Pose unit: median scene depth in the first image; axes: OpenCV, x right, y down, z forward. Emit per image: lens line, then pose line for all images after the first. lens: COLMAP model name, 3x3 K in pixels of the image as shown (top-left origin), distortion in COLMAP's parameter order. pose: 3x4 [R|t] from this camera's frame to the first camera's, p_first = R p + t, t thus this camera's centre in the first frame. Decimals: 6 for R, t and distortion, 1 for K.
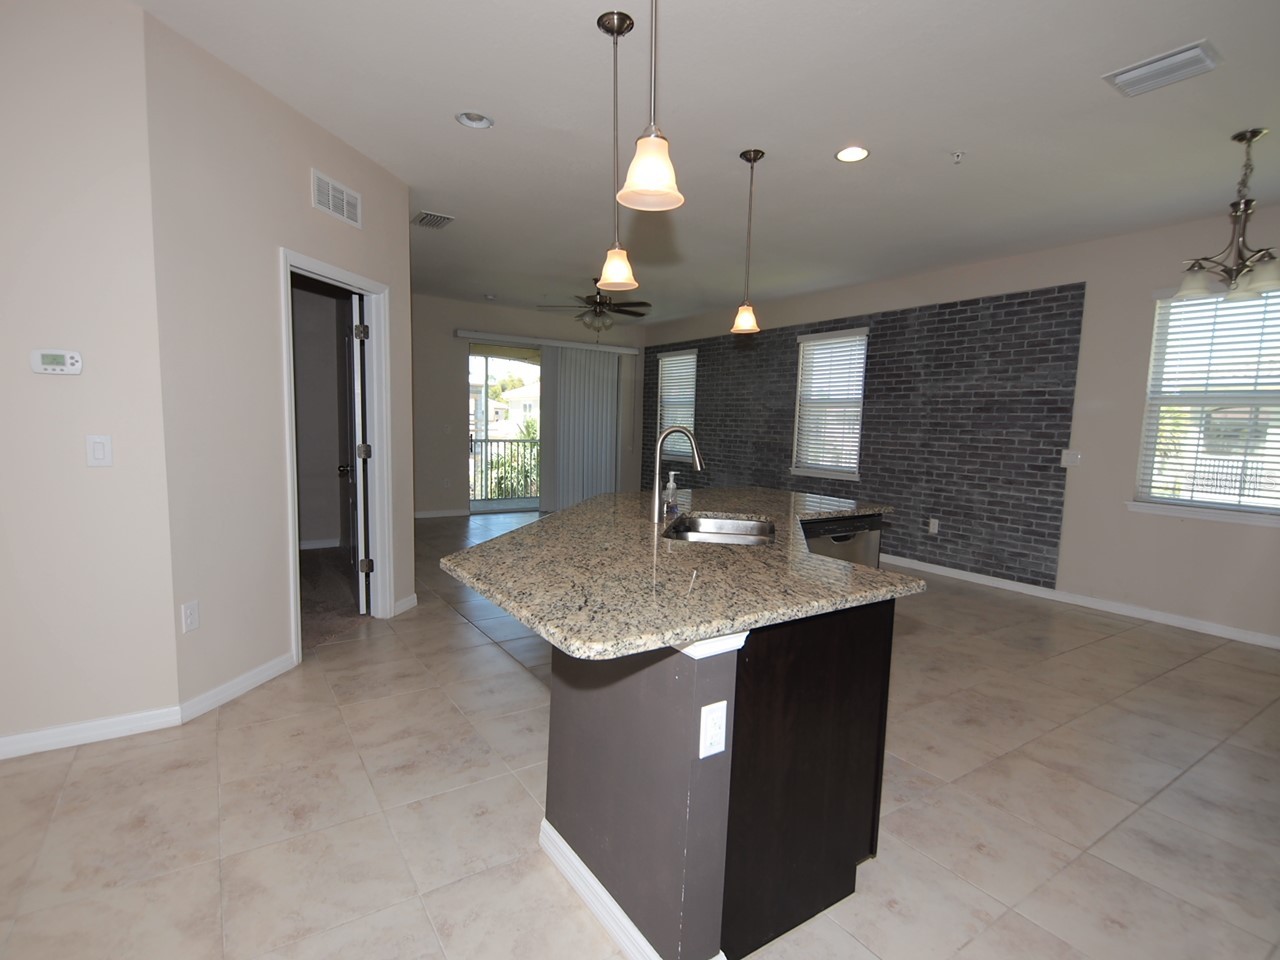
lens RADIAL K [[633.7, 0, 641.8], [0, 633.7, 492.5], [0, 0, 1]] dist [0.014459, -0.015052]
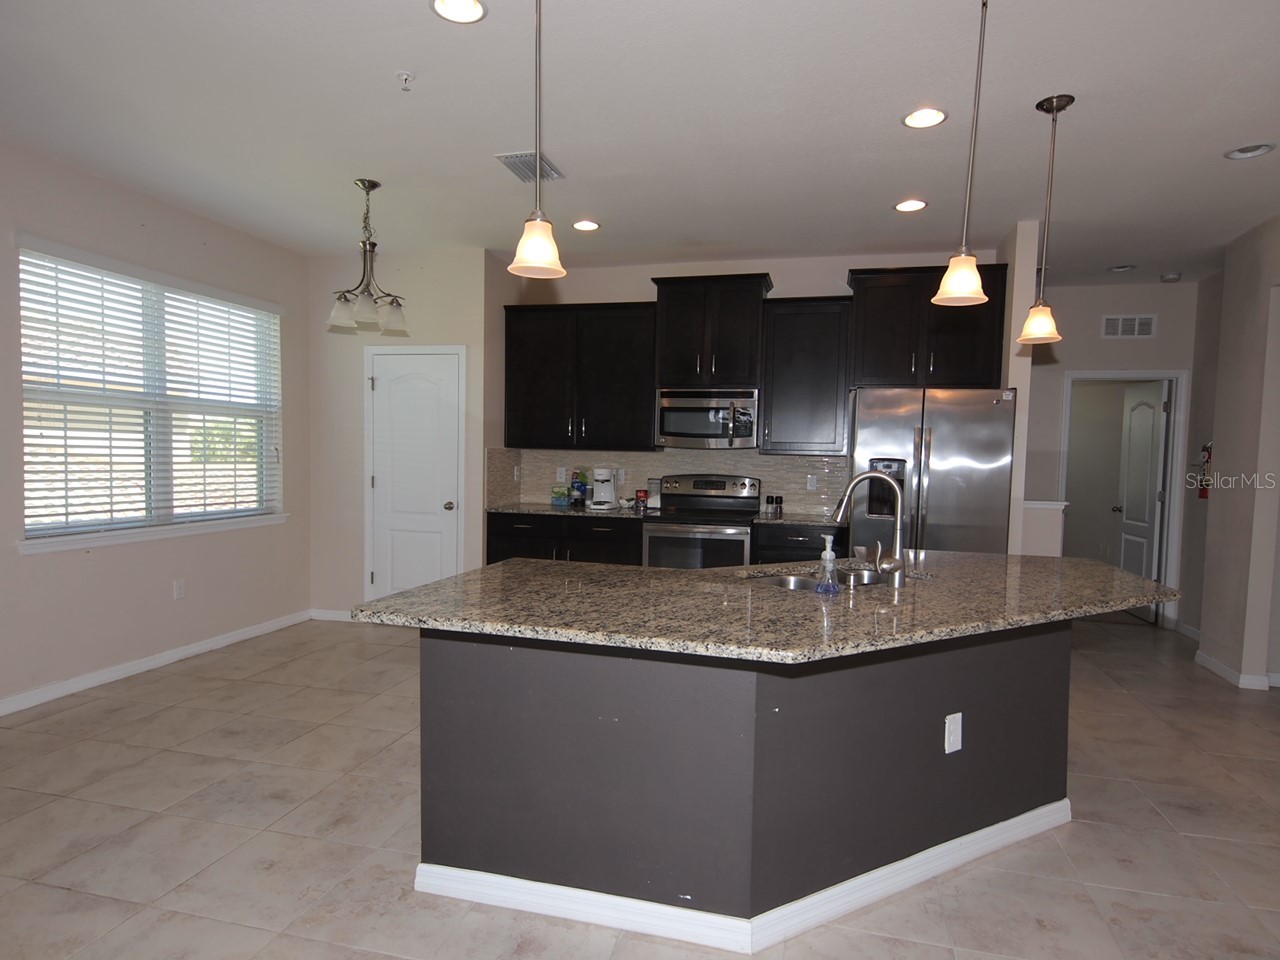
lens RADIAL K [[731.5, 0, 643.1], [0, 731.5, 493.1], [0, 0, 1]] dist [0.021832, -0.015786]
pose [[-0.672380, -0.083468, 0.735485, -0.203931], [0.038121, 0.988399, 0.147020, -0.103502], [-0.739224, 0.126891, -0.661397, 0.840531]]
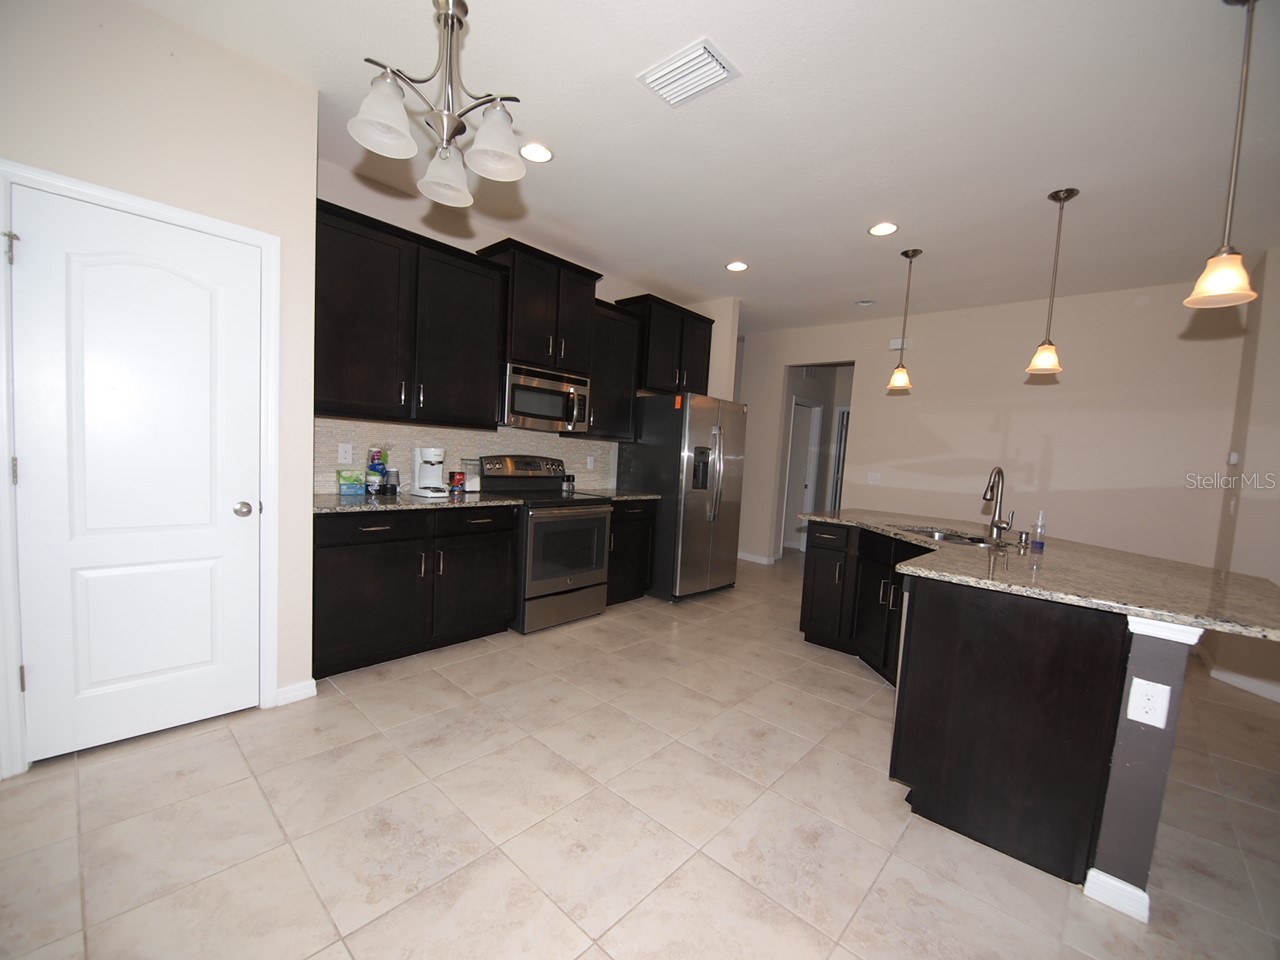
lens RADIAL K [[518.9, 0, 640.4], [0, 518.9, 492.7], [0, 0, 1]] dist [0.006698, -0.009643]
pose [[-0.966045, -0.066453, -0.249684, 0.471120], [-0.111529, 0.978944, 0.170967, -0.069405], [0.233065, 0.193009, -0.953115, 0.841054]]
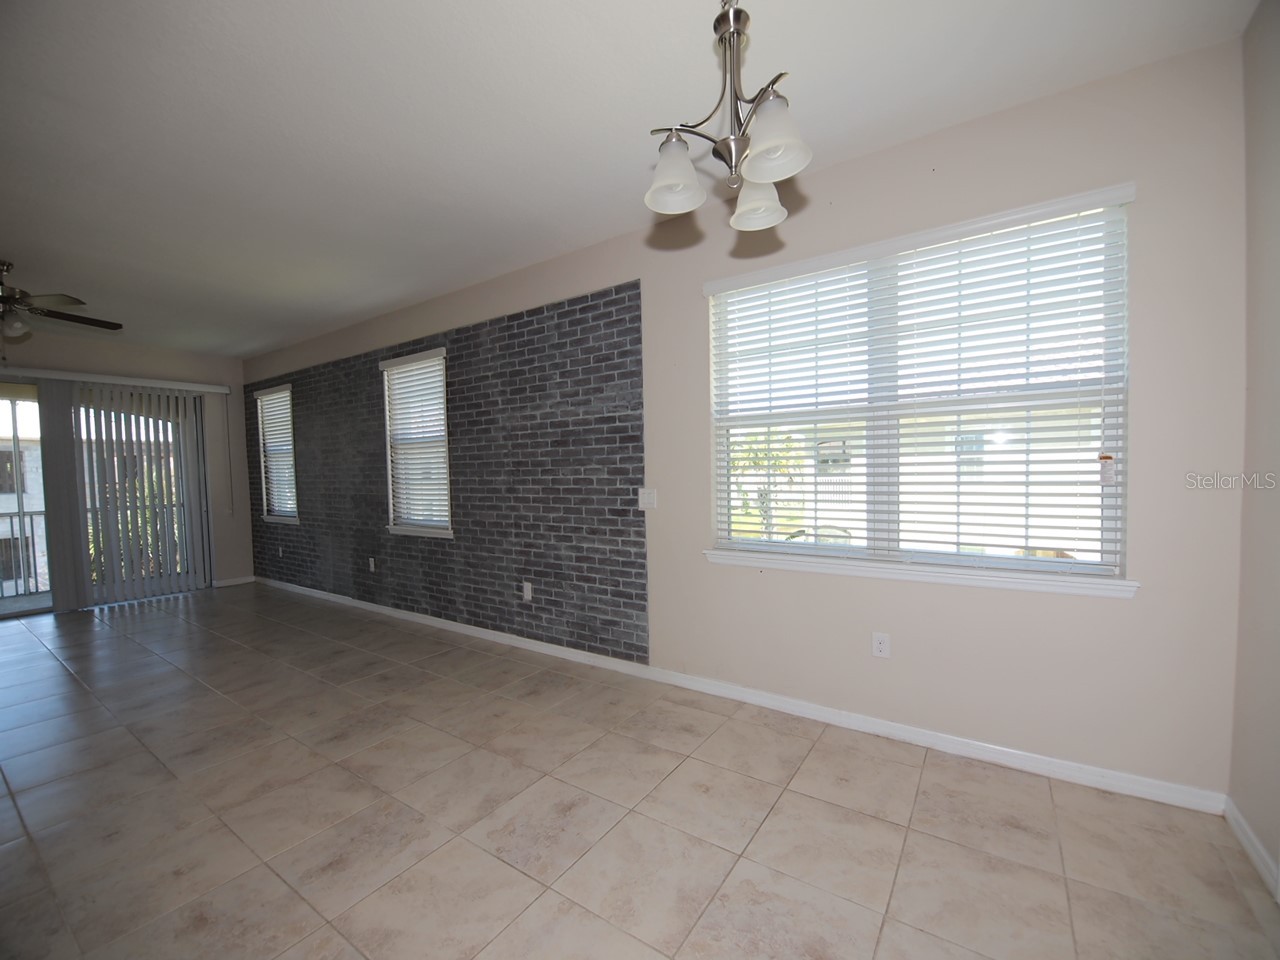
lens RADIAL K [[518.9, 0, 644.1], [0, 518.9, 493.4], [0, 0, 1]] dist [0.006698, -0.009643]
pose [[0.922236, -0.067036, 0.380771, 0.372696], [0.089993, 0.995023, -0.042790, -0.029018], [-0.376007, 0.073729, 0.923679, 0.353270]]
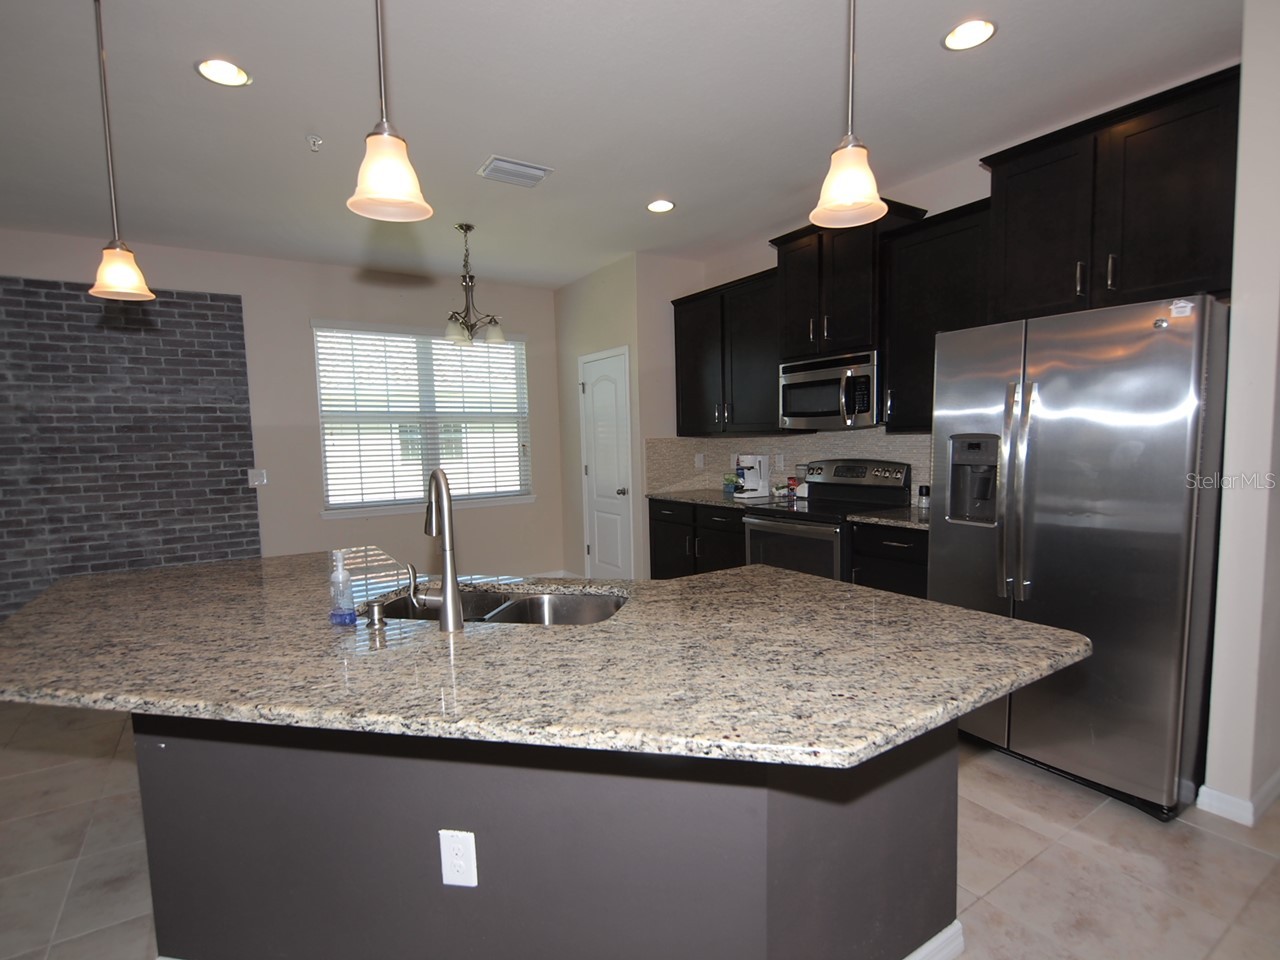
lens RADIAL K [[633.7, 0, 641.4], [0, 633.7, 492.8], [0, 0, 1]] dist [0.014459, -0.015052]
pose [[0.004081, -0.115613, 0.993286, -0.252213], [0.132106, 0.984651, 0.114065, -0.056613], [-0.991227, 0.130754, 0.019292, 0.356382]]
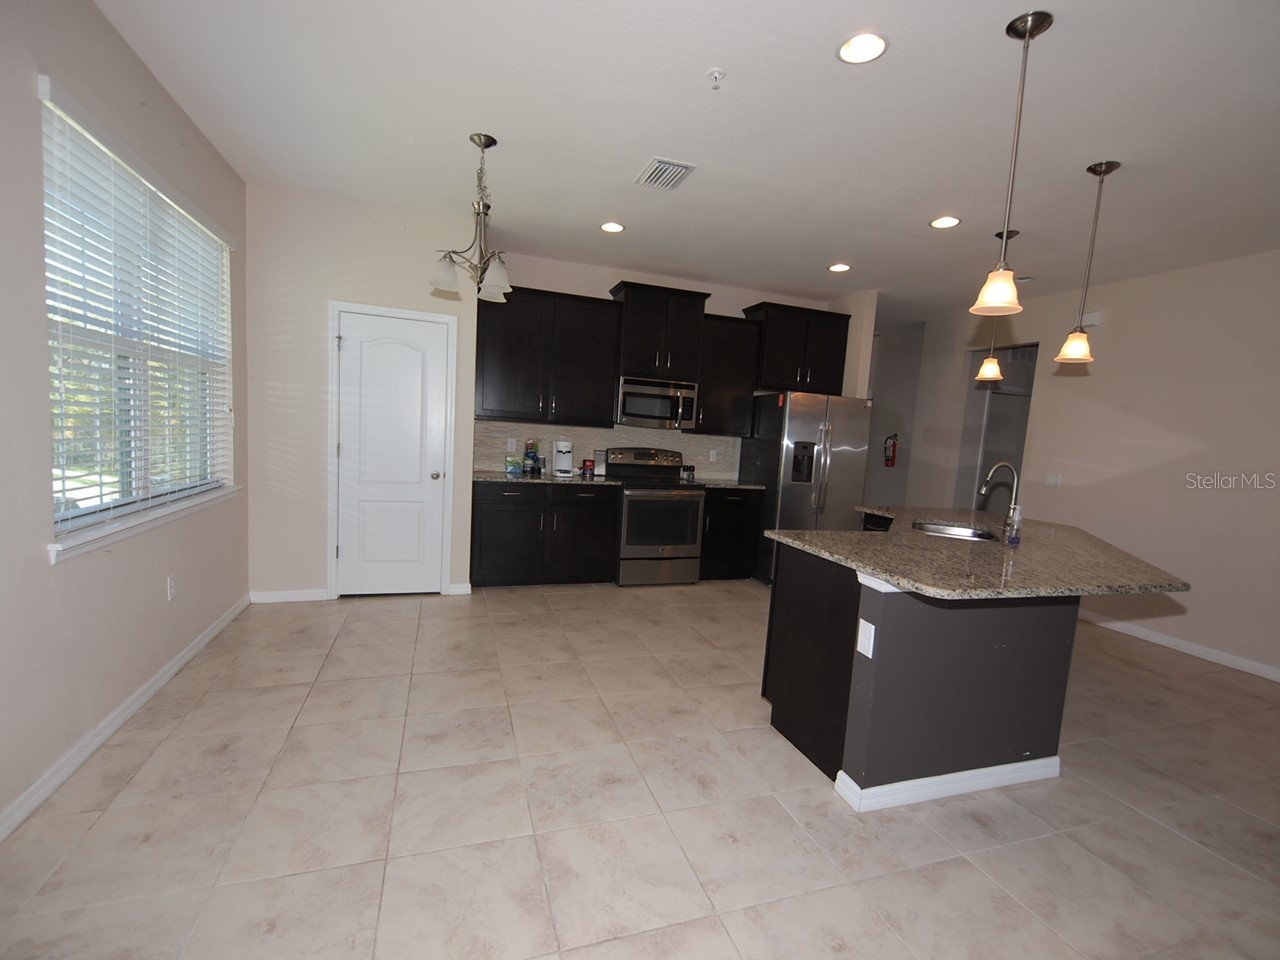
lens RADIAL K [[575.4, 0, 642.6], [0, 575.4, 491.7], [0, 0, 1]] dist [0.010906, -0.012397]
pose [[-0.962453, -0.114187, 0.246262, 0.212530], [-0.061649, 0.975461, 0.211364, -0.112201], [-0.264354, 0.188246, -0.945876, 1.045375]]
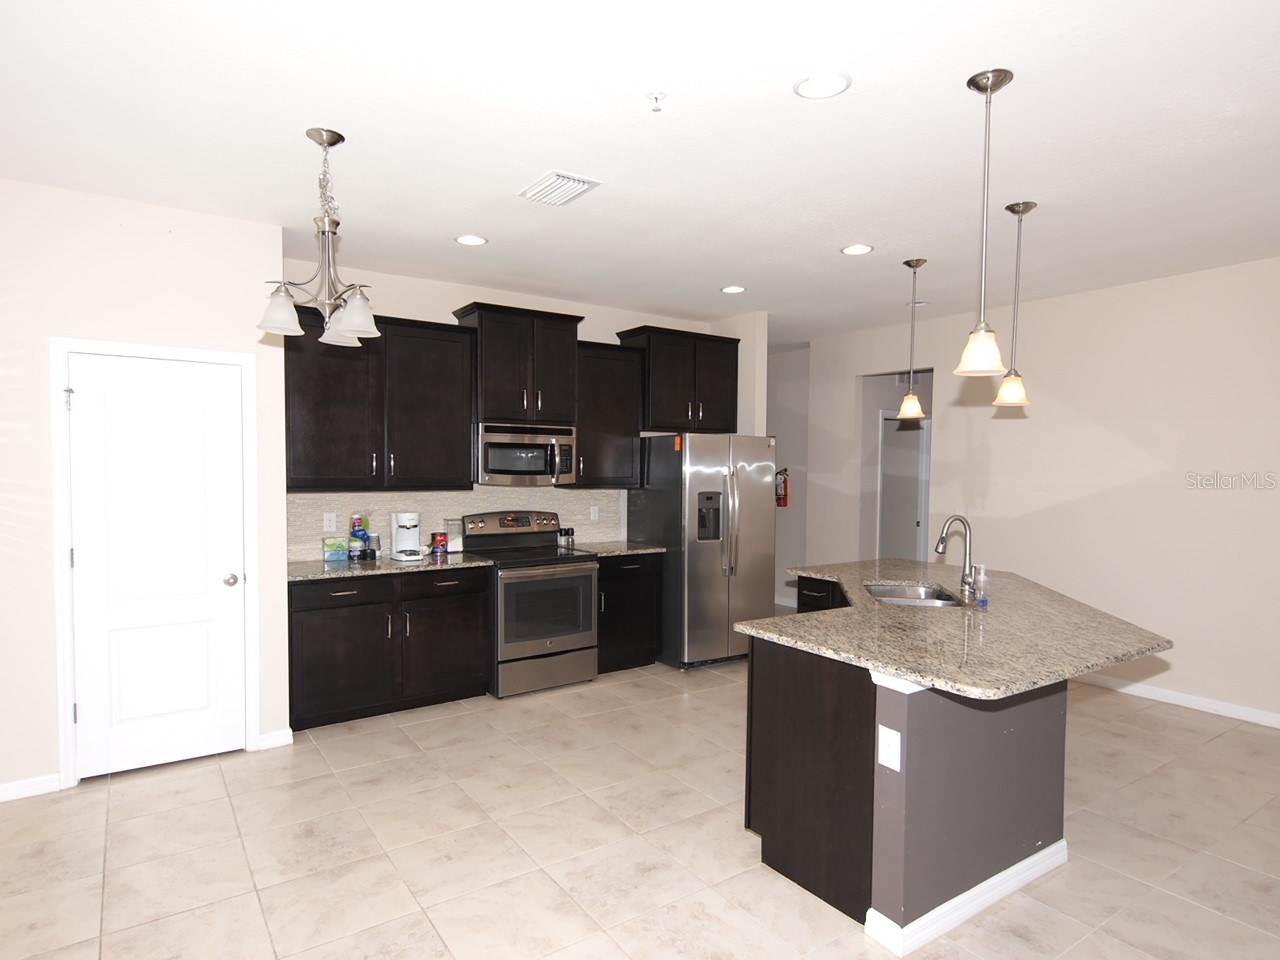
lens RADIAL K [[731.5, 0, 640.9], [0, 731.5, 492.9], [0, 0, 1]] dist [0.021832, -0.015786]
pose [[-0.999194, -0.034438, -0.020608, 0.305909], [-0.037016, 0.989217, 0.141704, -0.143841], [0.015506, 0.142353, -0.989694, 1.056654]]
